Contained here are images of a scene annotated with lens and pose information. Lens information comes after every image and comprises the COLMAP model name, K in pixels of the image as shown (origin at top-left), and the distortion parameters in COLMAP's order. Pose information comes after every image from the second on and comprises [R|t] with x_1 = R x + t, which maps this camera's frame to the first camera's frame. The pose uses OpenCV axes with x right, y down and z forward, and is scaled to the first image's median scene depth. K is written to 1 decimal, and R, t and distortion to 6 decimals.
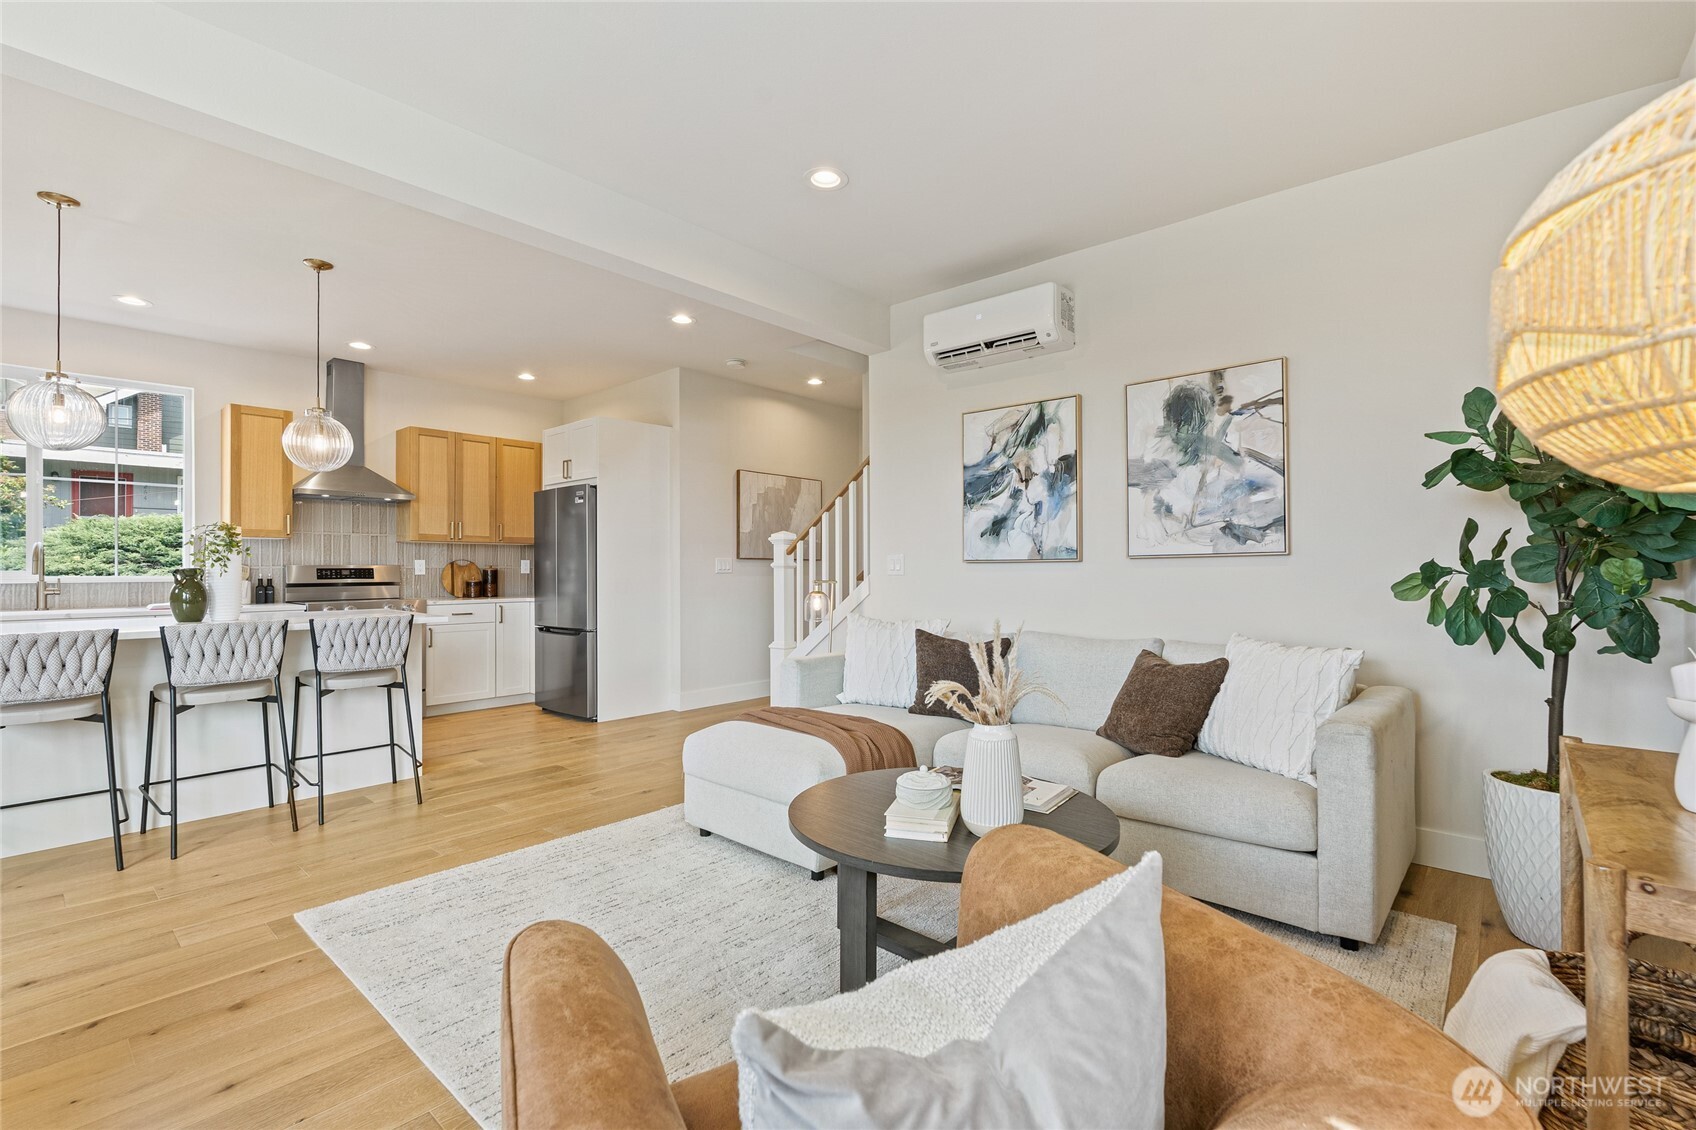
lens RADIAL K [[761.4, 0, 860.6], [0, 761.4, 561.4], [0, 0, 1]] dist [-0.005399, 0.000328]
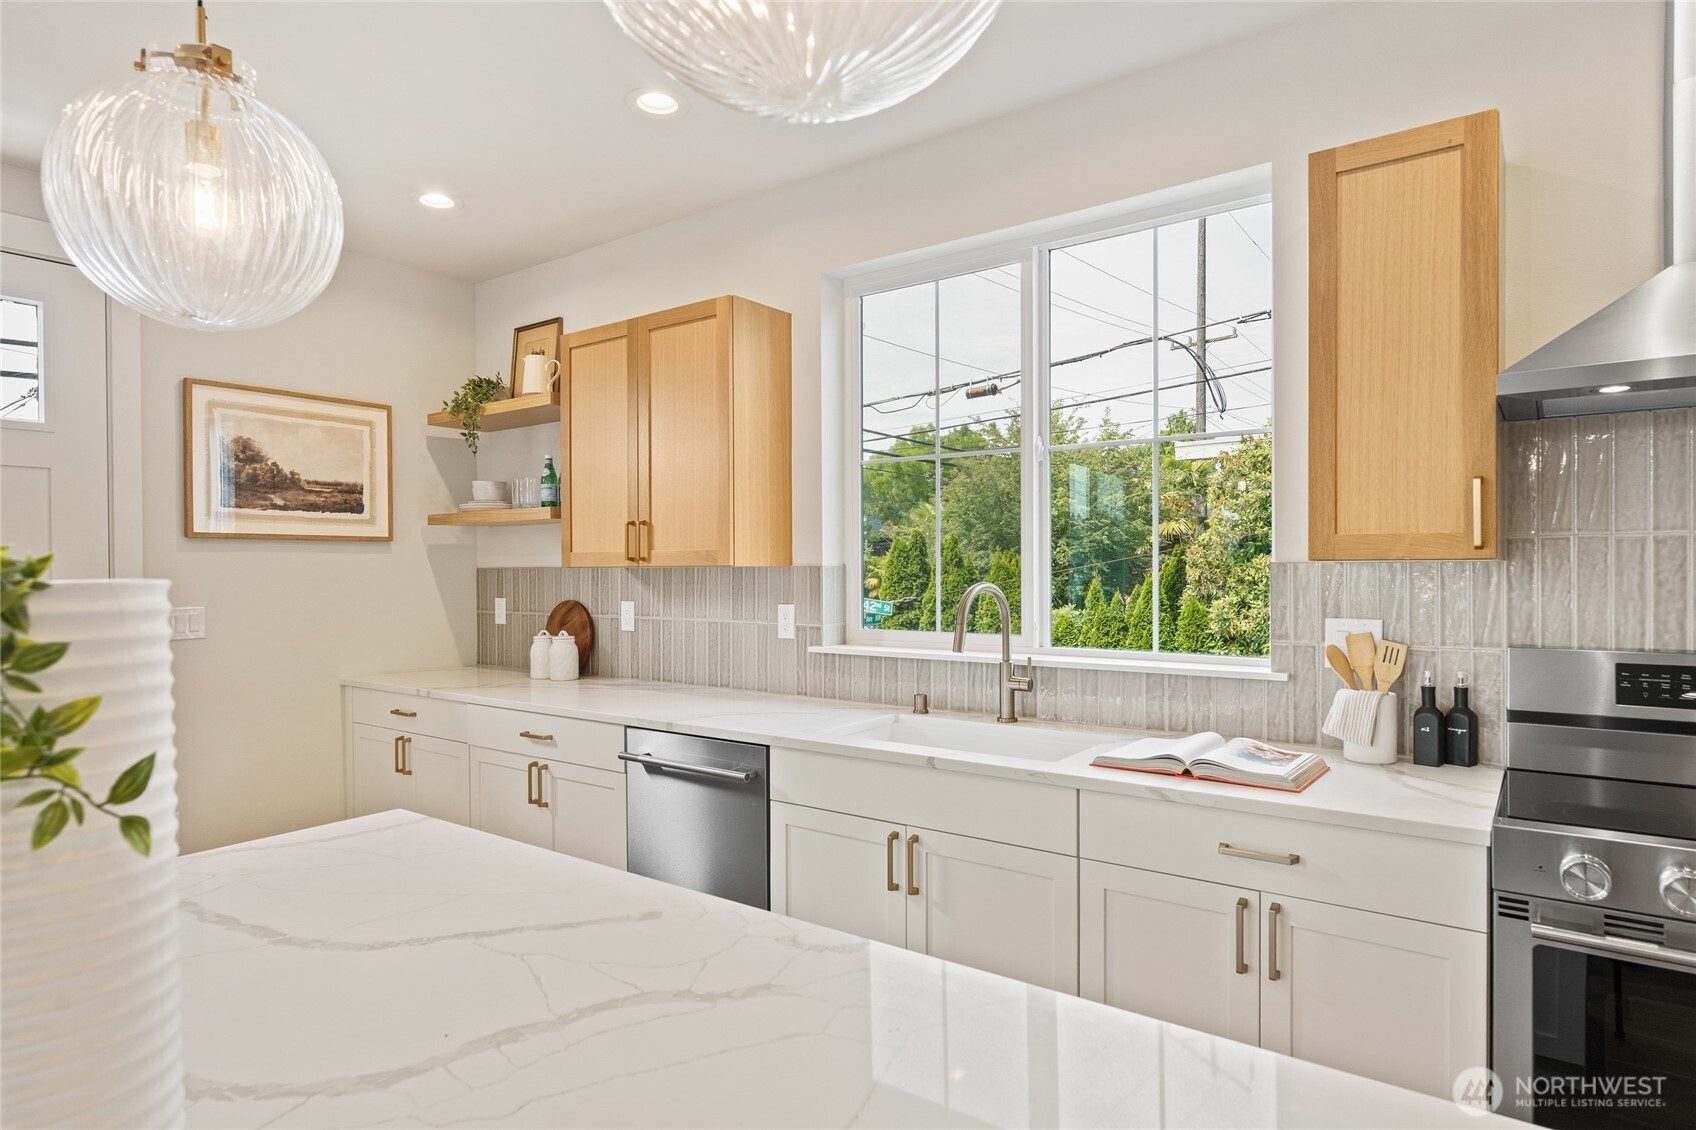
lens RADIAL K [[952.4, 0, 847.7], [0, 952.4, 572.9], [0, 0, 1]] dist [-0.001215, -0.000140]
pose [[0.091574, -0.001020, -0.995798, -0.574778], [0.011347, 0.999936, 0.000020, -0.039029], [0.995734, -0.011301, 0.091580, 0.999548]]
